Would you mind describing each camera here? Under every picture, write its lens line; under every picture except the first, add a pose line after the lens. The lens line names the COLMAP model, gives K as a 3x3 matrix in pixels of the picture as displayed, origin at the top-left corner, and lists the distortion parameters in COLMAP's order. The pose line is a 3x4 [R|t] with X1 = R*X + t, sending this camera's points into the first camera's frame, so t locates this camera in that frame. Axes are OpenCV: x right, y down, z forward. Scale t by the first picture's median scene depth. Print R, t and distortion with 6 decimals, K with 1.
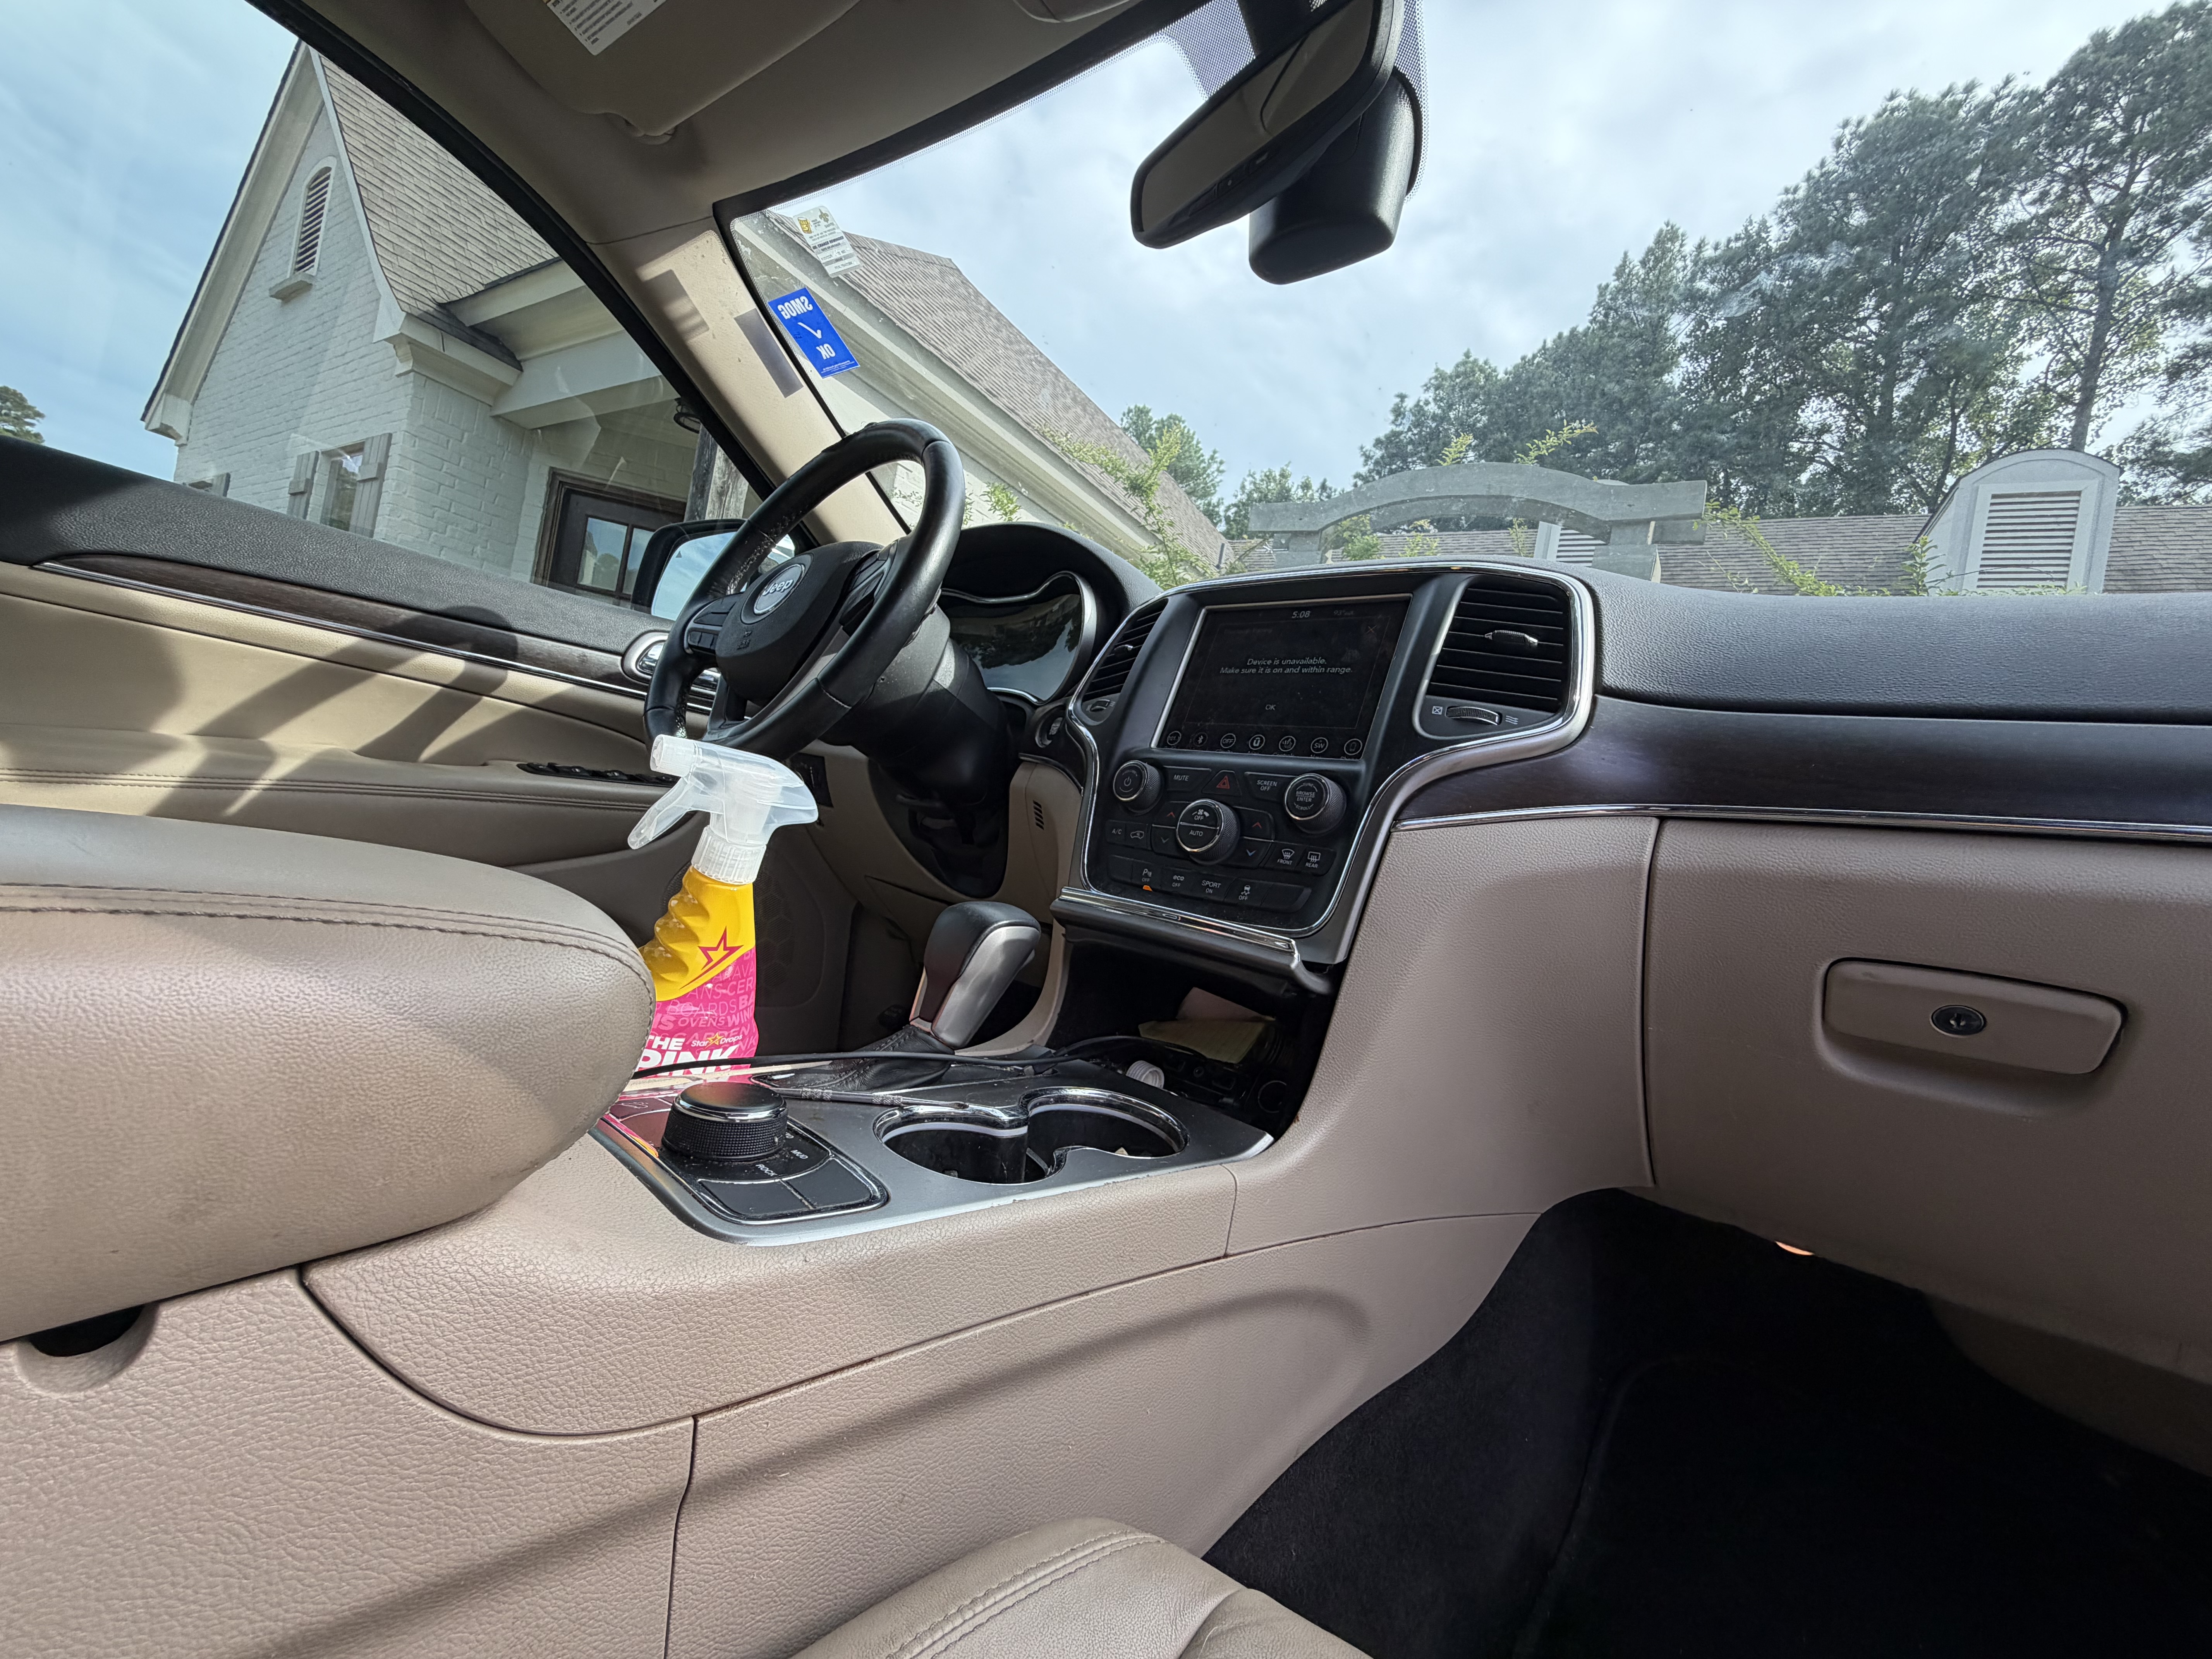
lens RADIAL K [[891.7, 0, 1106.0], [0, 891.7, 829.5], [0, 0, 1]] dist [-0.001615, -0.000267]
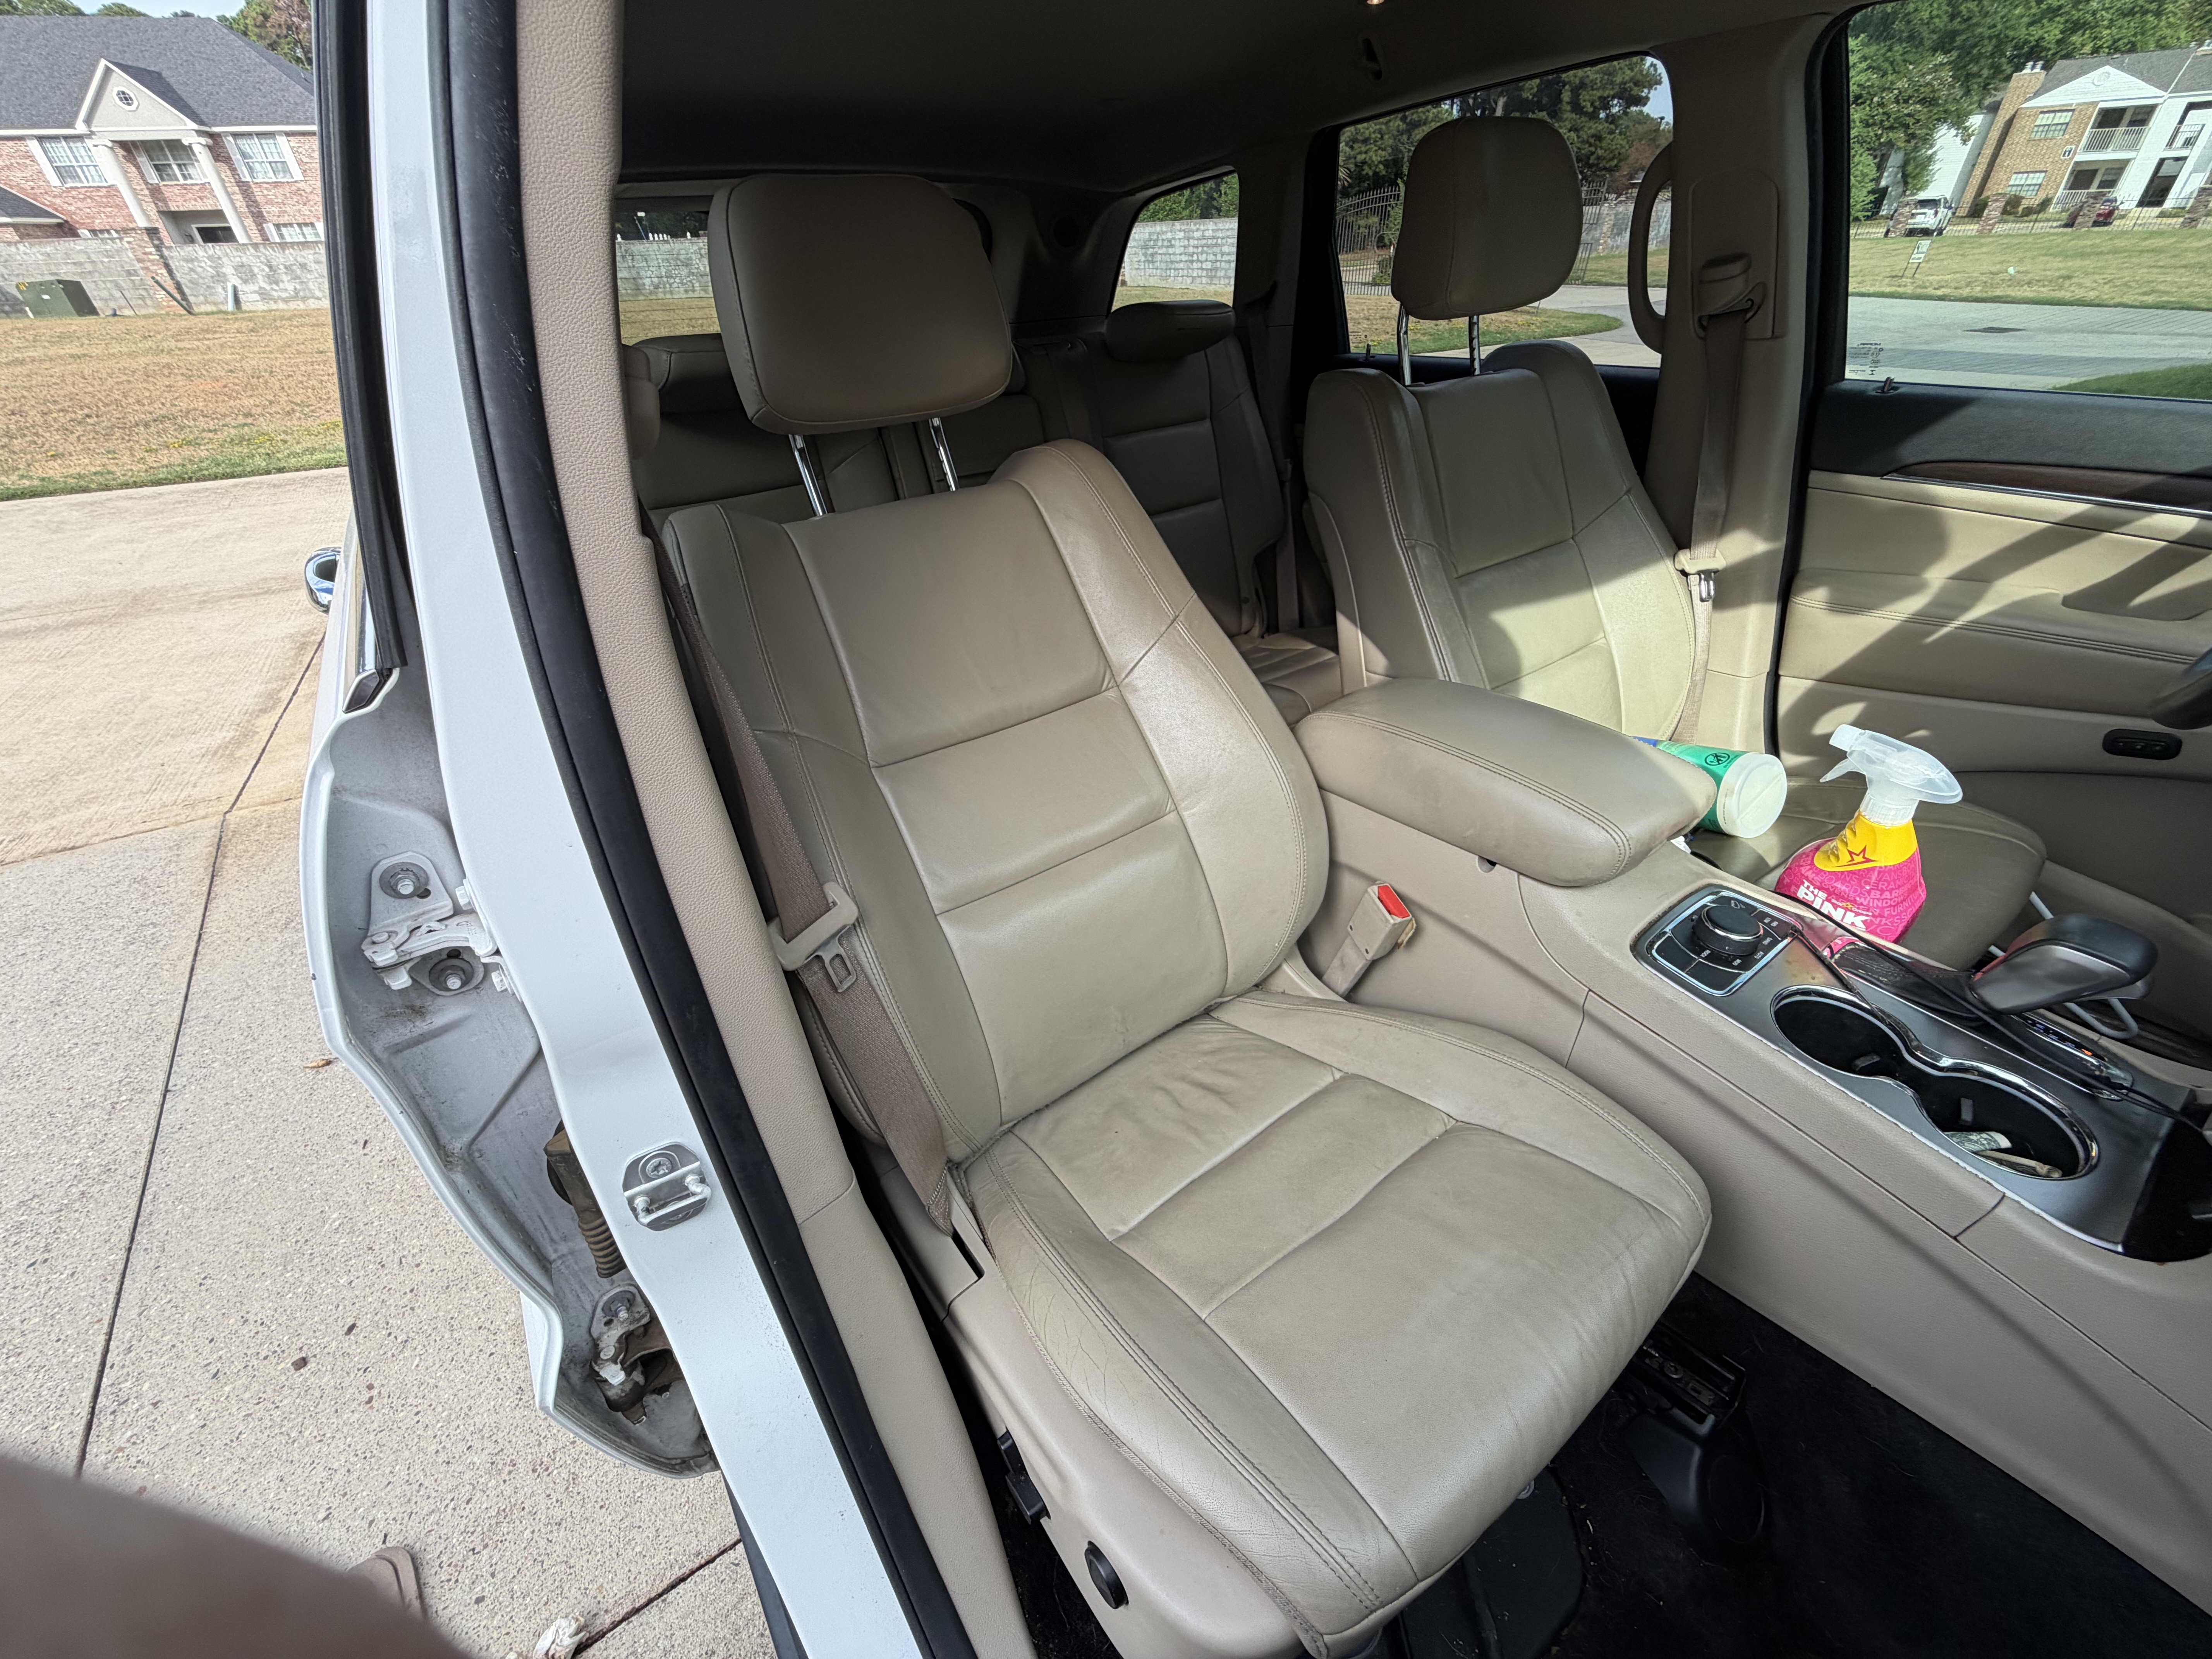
lens RADIAL K [[891.7, 0, 1106.0], [0, 891.7, 829.5], [0, 0, 1]] dist [-0.001615, -0.000267]
pose [[-0.246473, 0.404063, -0.880900, 0.786907], [0.008780, 0.909835, 0.414878, -0.357195], [0.969110, 0.094522, -0.227797, 0.032270]]
